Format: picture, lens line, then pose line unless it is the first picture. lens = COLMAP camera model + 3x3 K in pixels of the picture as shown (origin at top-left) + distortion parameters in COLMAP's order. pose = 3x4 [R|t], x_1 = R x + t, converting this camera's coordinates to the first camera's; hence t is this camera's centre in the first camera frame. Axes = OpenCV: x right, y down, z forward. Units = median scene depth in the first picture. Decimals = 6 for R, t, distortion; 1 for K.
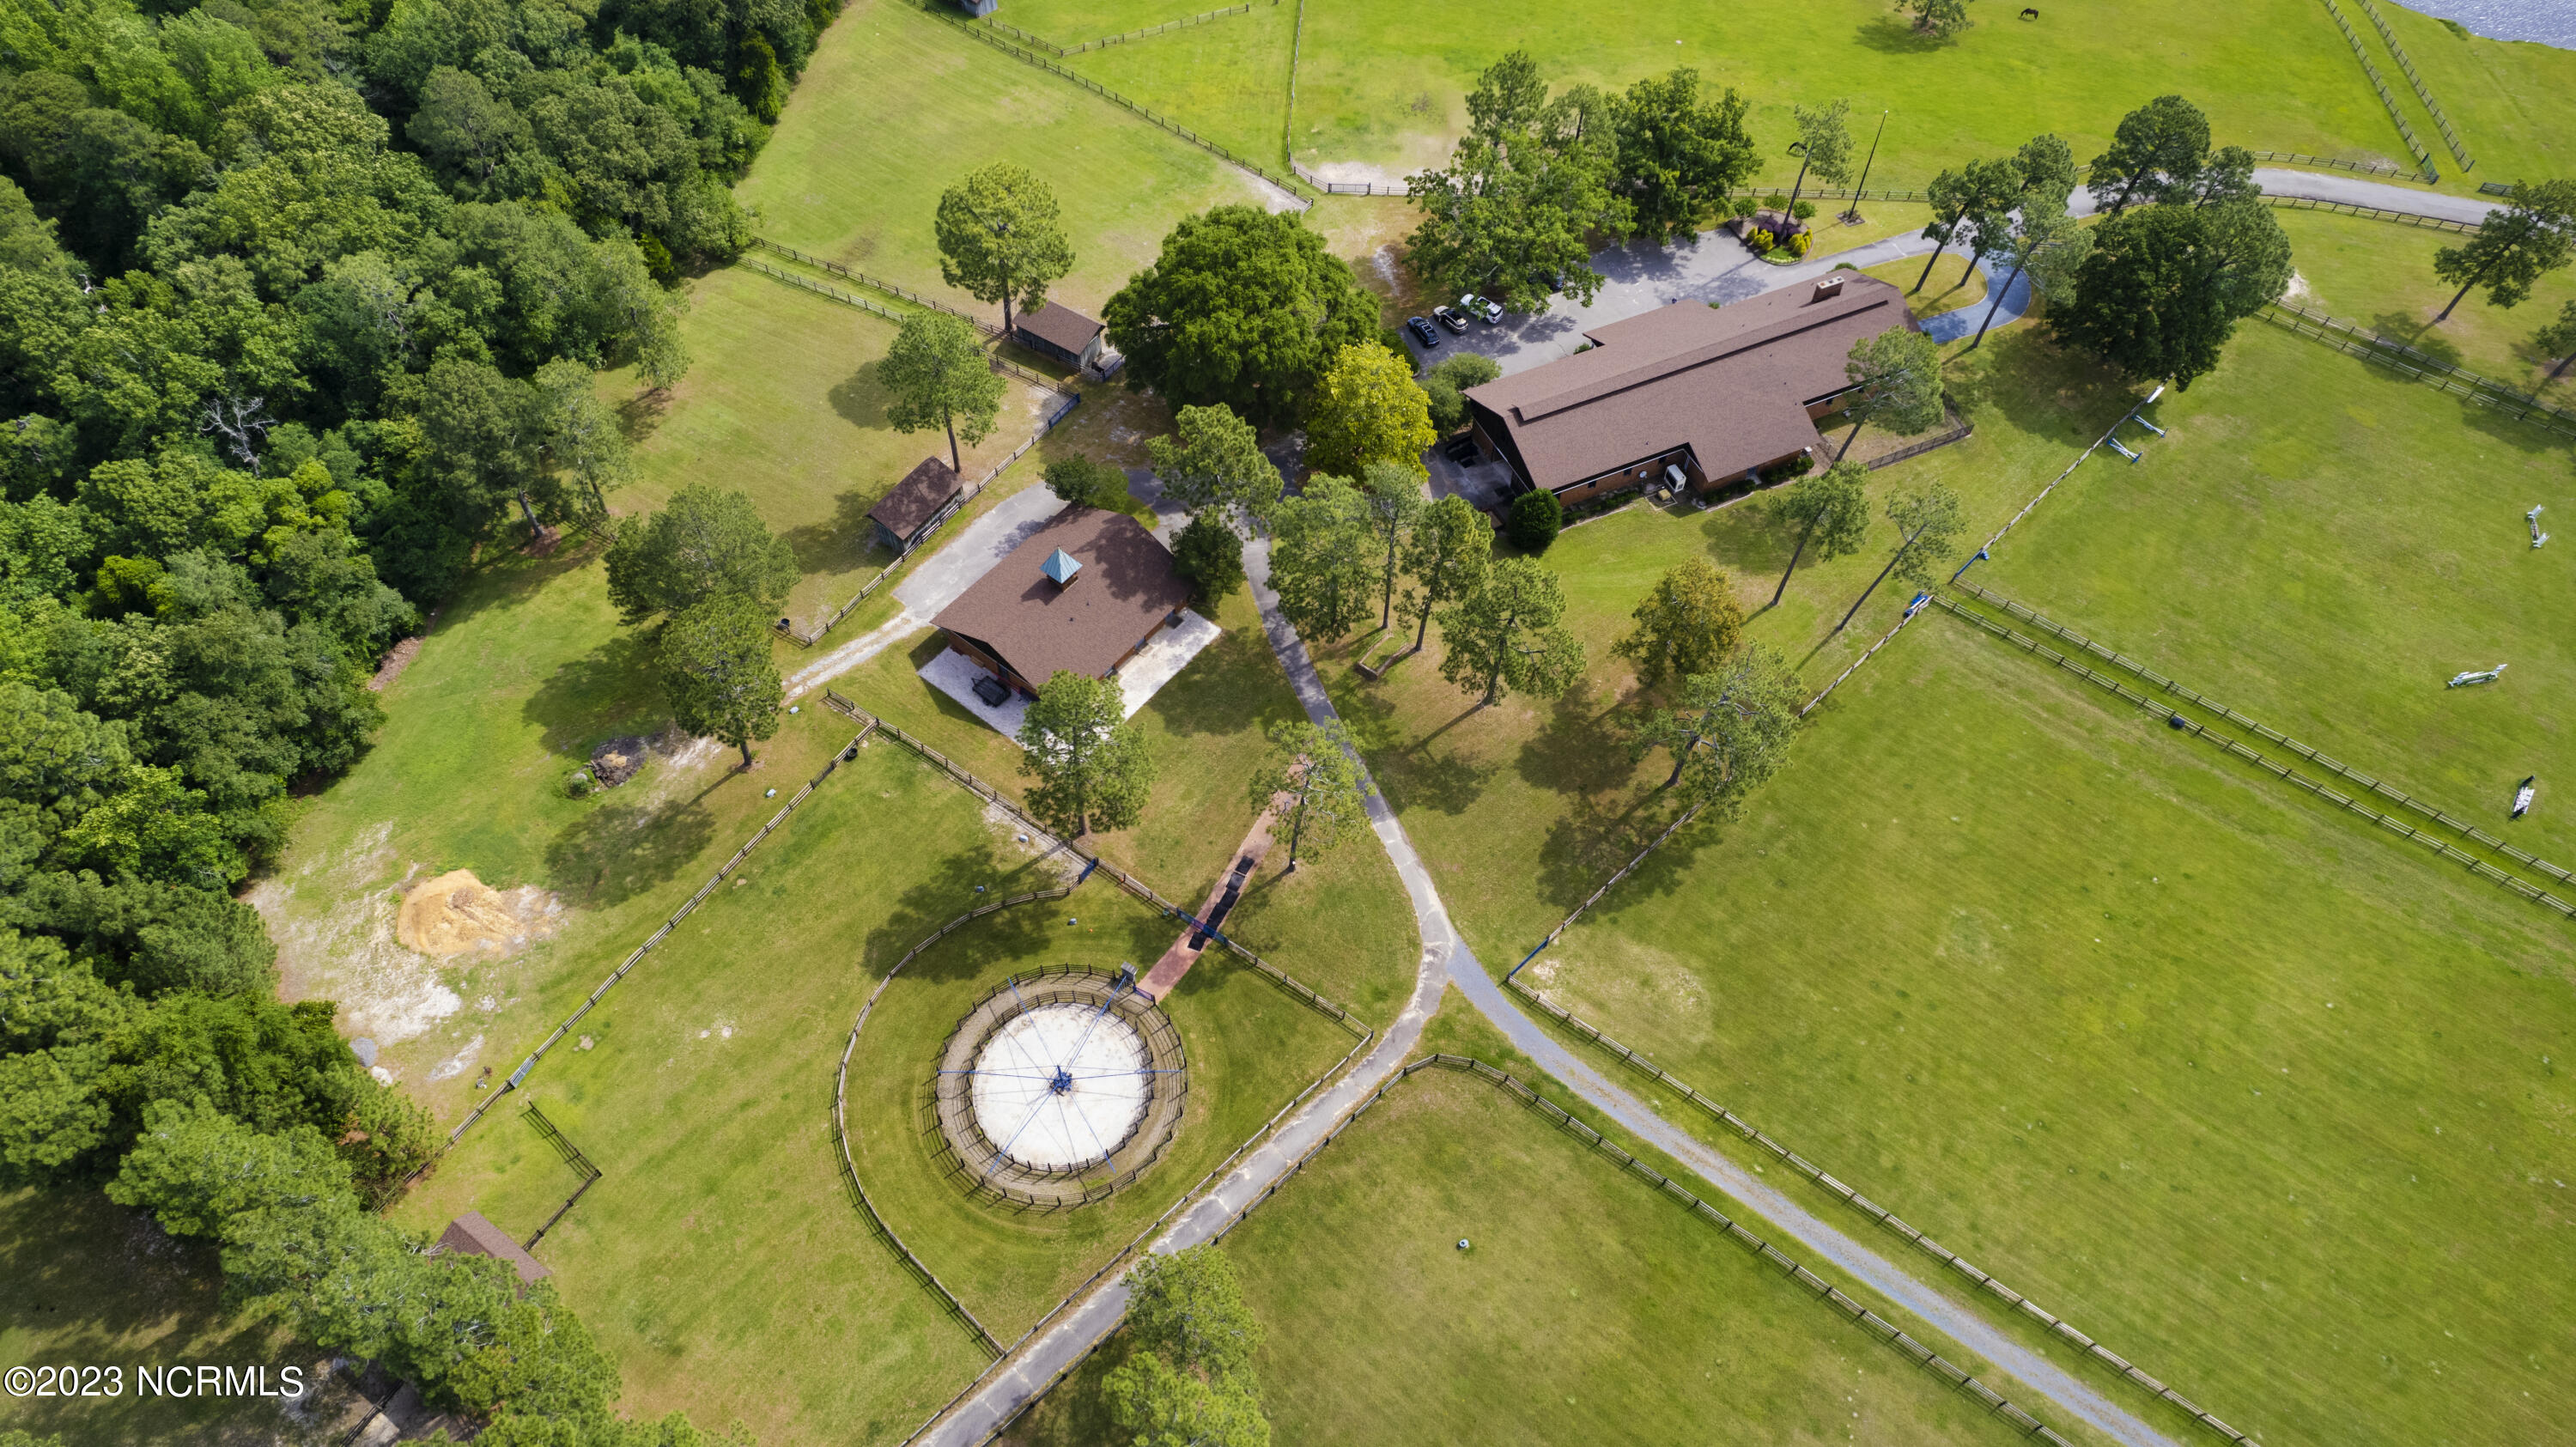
lens RADIAL K [[1722.6, 0, 1291.4], [0, 1722.6, 737.4], [0, 0, 1]] dist [-0.078282, 0.073383]
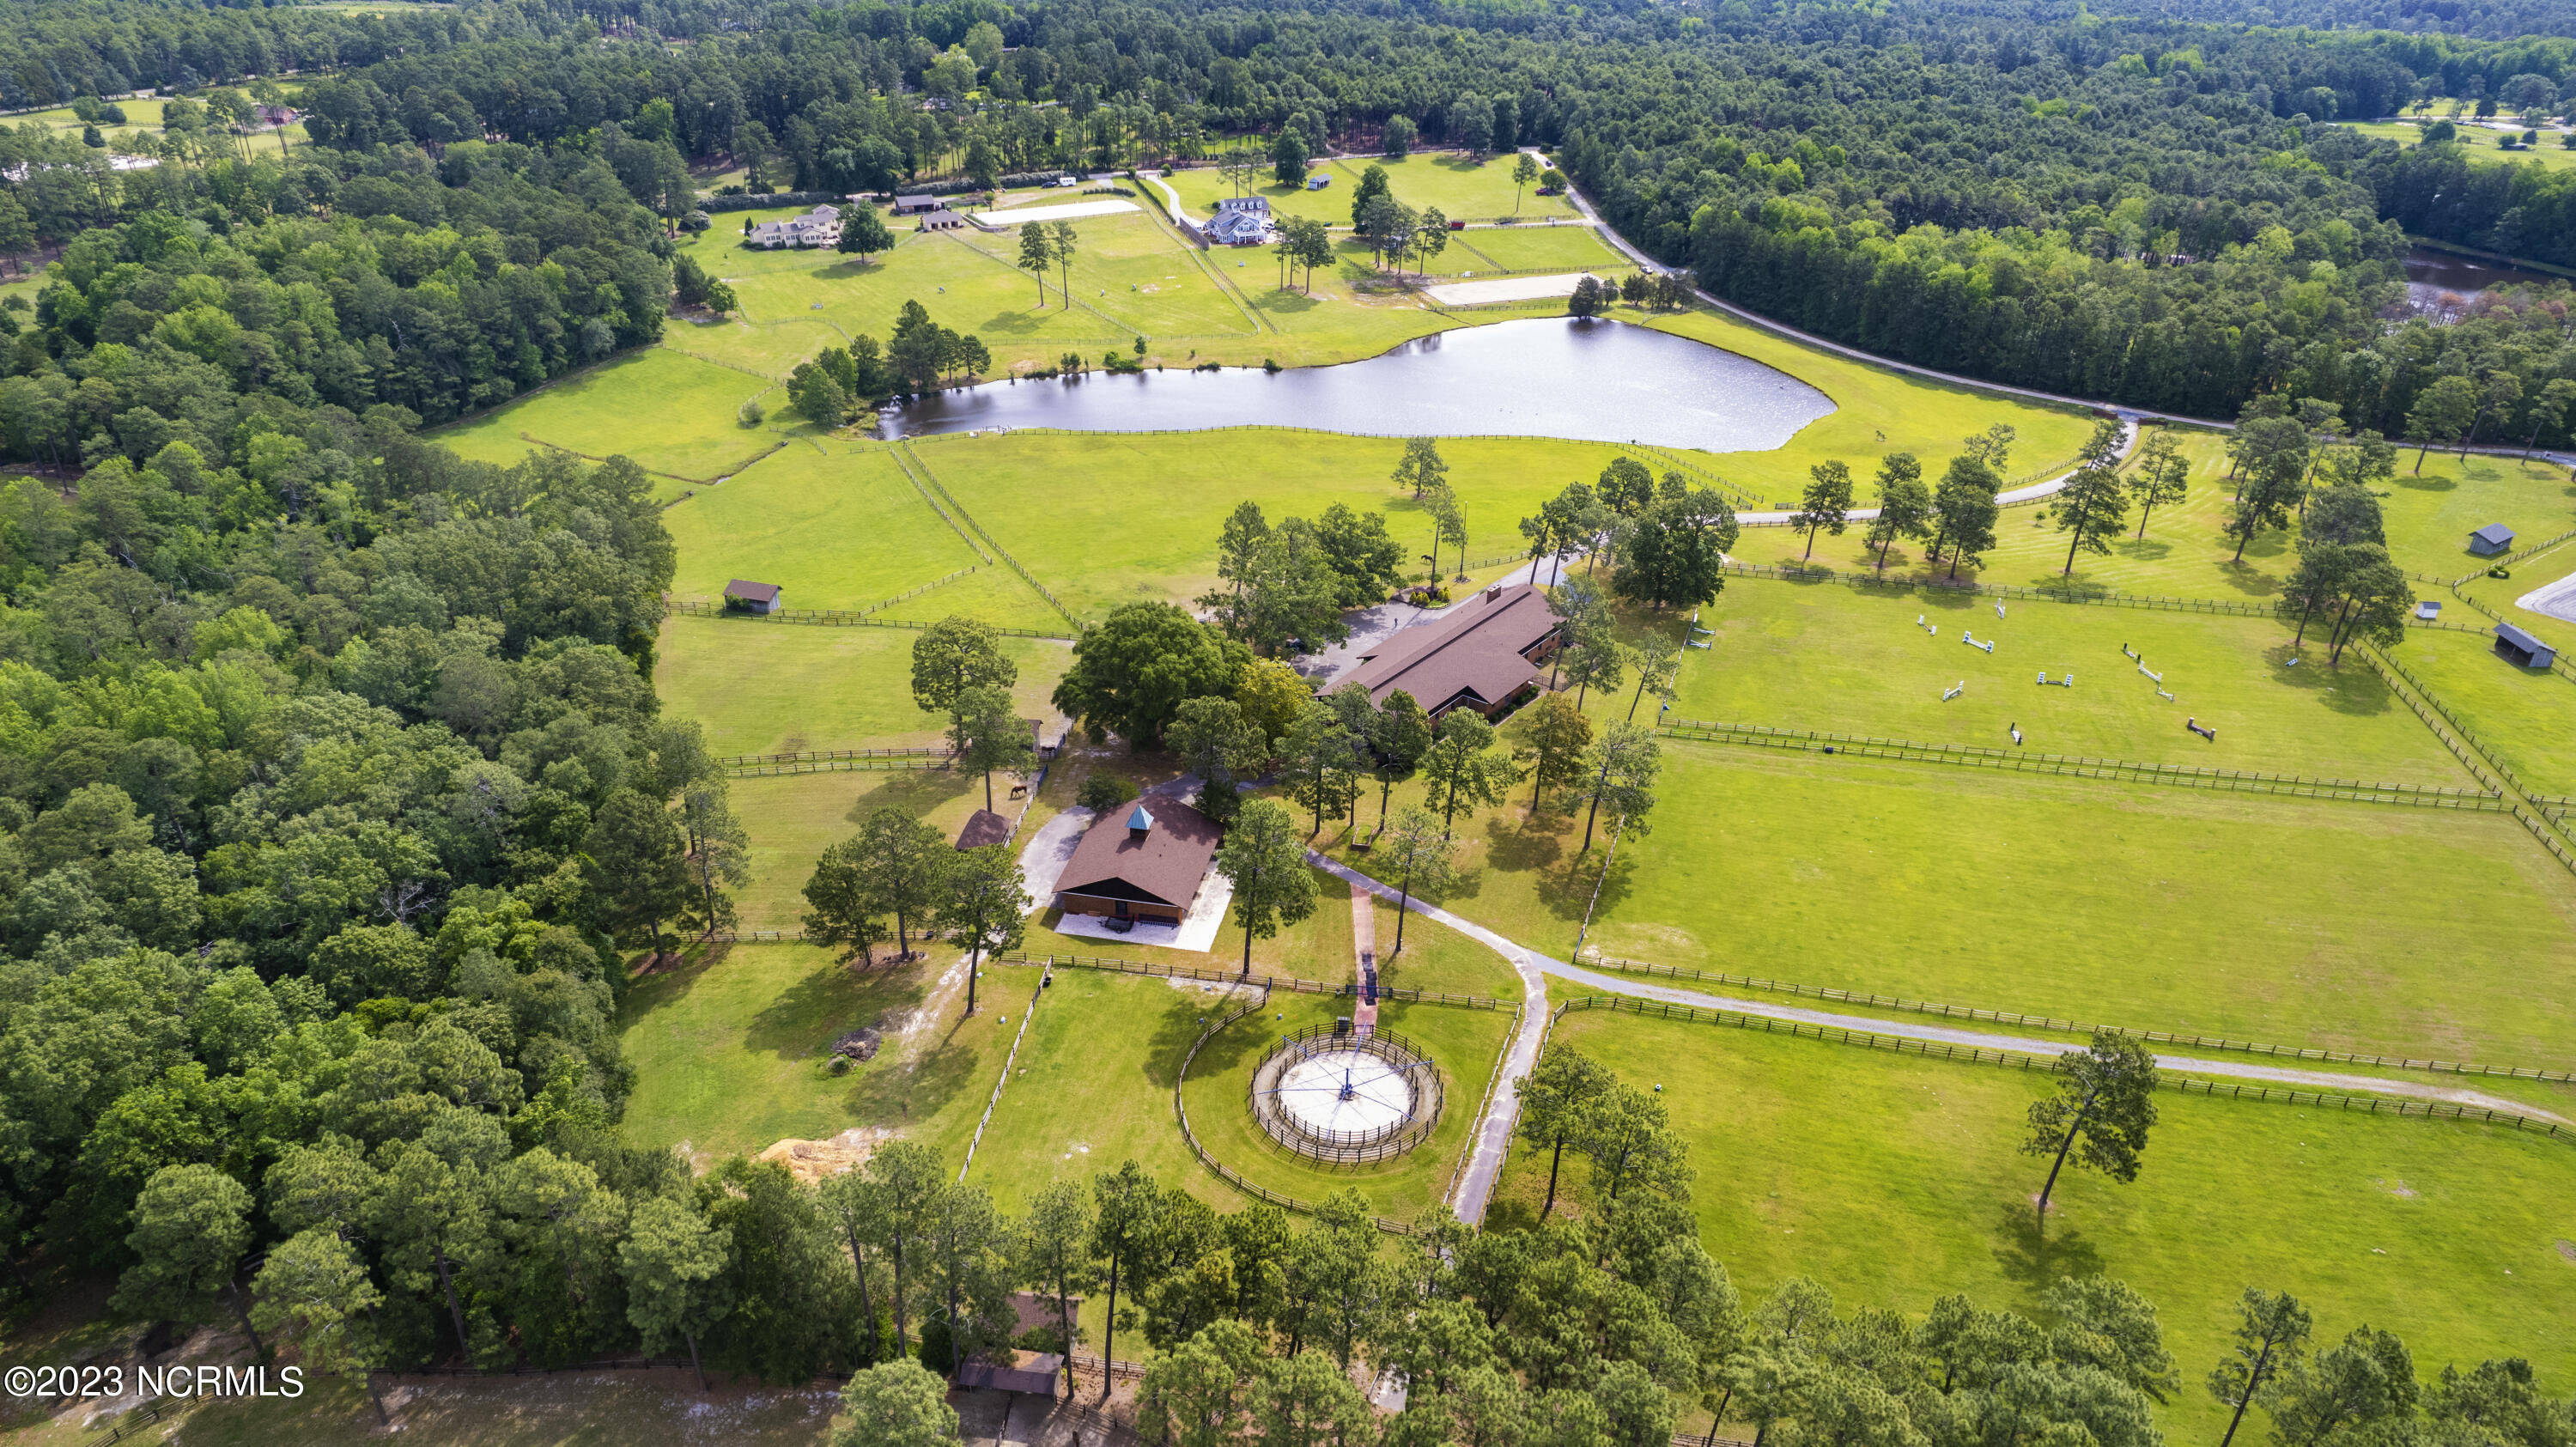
lens RADIAL K [[1722.6, 0, 1291.4], [0, 1722.6, 737.4], [0, 0, 1]] dist [-0.078282, 0.073383]
pose [[0.888272, -0.217938, 0.404321, -0.545904], [0.369883, 0.861299, -0.348354, 0.347258], [-0.272322, 0.458984, 0.845680, -0.190876]]
